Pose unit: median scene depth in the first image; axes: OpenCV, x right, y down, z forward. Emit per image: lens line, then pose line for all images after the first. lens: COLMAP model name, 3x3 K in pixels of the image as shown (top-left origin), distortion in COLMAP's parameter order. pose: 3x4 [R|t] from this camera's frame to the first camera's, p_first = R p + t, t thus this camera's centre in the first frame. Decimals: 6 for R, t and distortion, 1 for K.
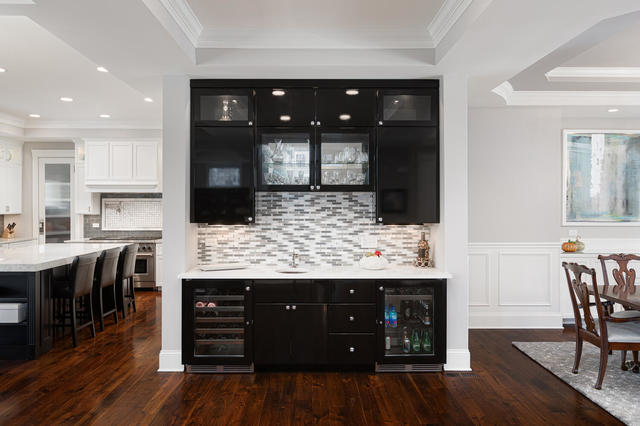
lens RADIAL K [[464.4, 0, 315.0], [0, 464.4, 207.2], [0, 0, 1]] dist [-0.002936, -0.000704]
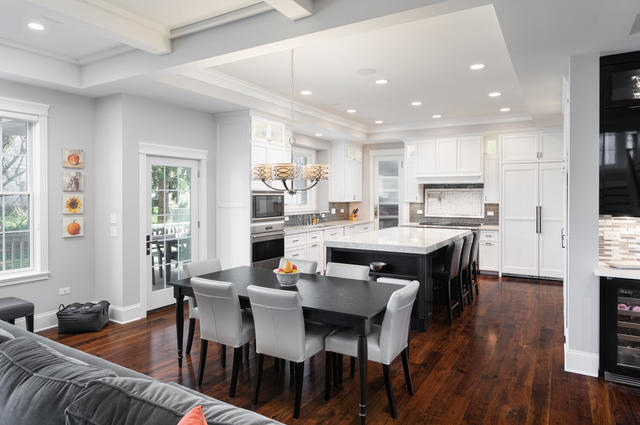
lens RADIAL K [[389.7, 0, 314.7], [0, 389.7, 194.9], [0, 0, 1]] dist [-0.006086, -0.008559]
pose [[0.835891, -0.002170, -0.548891, -0.292273], [0.000668, 0.999995, -0.002936, -0.002256], [0.548895, 0.002087, 0.835889, 0.054699]]
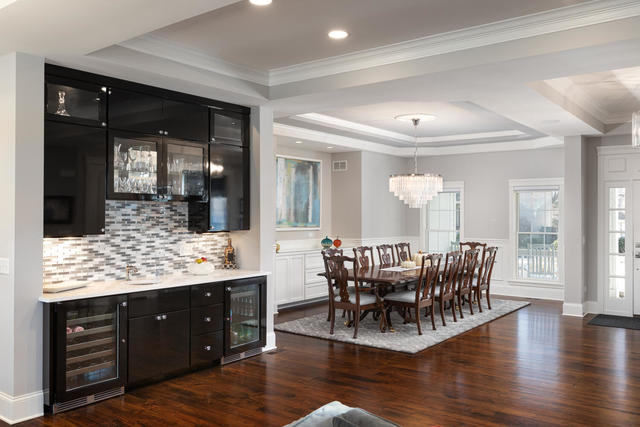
lens RADIAL K [[537.2, 0, 321.5], [0, 537.2, 213.6], [0, 0, 1]] dist [-0.010420, -0.009292]
pose [[0.612172, 0.001996, 0.790722, -0.650204], [0.002199, 0.999989, -0.004227, -0.000723], [-0.790721, 0.004326, 0.612161, 0.022596]]
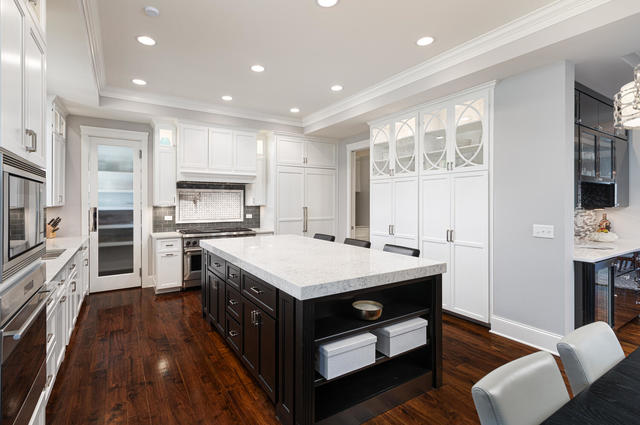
lens RADIAL K [[310.8, 0, 309.6], [0, 310.8, 200.9], [0, 0, 1]] dist [0.000273, 0.000178]
pose [[0.865735, 0.000874, 0.500501, -1.025820], [0.002638, 0.999977, -0.006310, 0.019437], [-0.500495, 0.006783, 0.865713, 0.632275]]
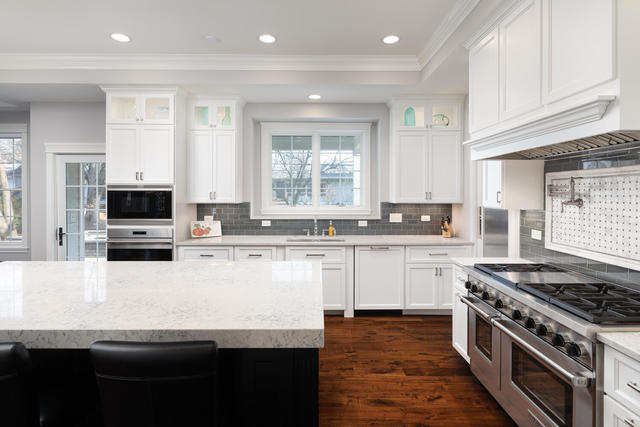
lens RADIAL K [[320.0, 0, 308.9], [0, 320.0, 196.2], [0, 0, 1]] dist [-0.013916, -0.000732]
pose [[-0.007360, 0.009033, -0.999932, -0.318466], [-0.003310, 0.999954, 0.009057, 0.000805], [0.999967, 0.003376, -0.007329, 1.496680]]
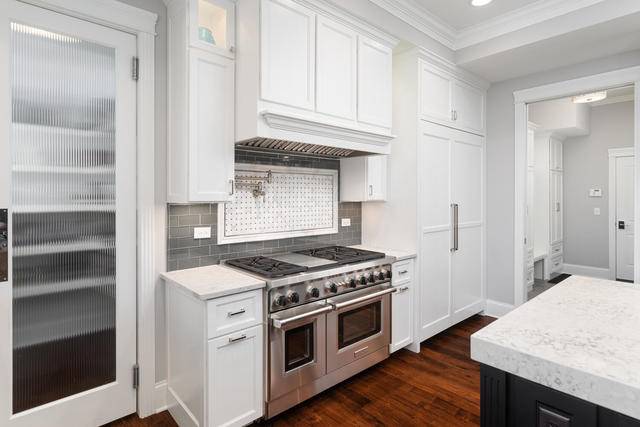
lens RADIAL K [[338.3, 0, 317.1], [0, 338.3, 193.3], [0, 0, 1]] dist [-0.004262, 0.000457]
pose [[0.764288, 0.004384, 0.644860, -1.102368], [0.002437, 0.999950, -0.009686, 0.019759], [-0.644870, 0.008974, 0.764239, 1.393060]]
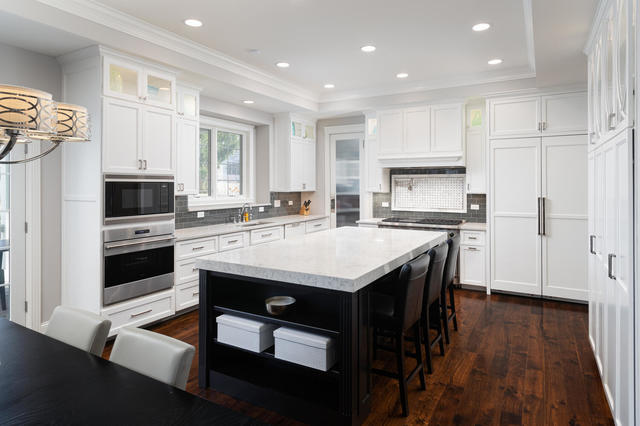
lens RADIAL K [[389.7, 0, 318.9], [0, 389.7, 176.2], [0, 0, 1]] dist [-0.006086, -0.008559]
pose [[0.858843, -0.012523, -0.512085, -0.366640], [0.000235, 0.999711, -0.024055, 0.003691], [0.512238, 0.020539, 0.858598, 0.526033]]
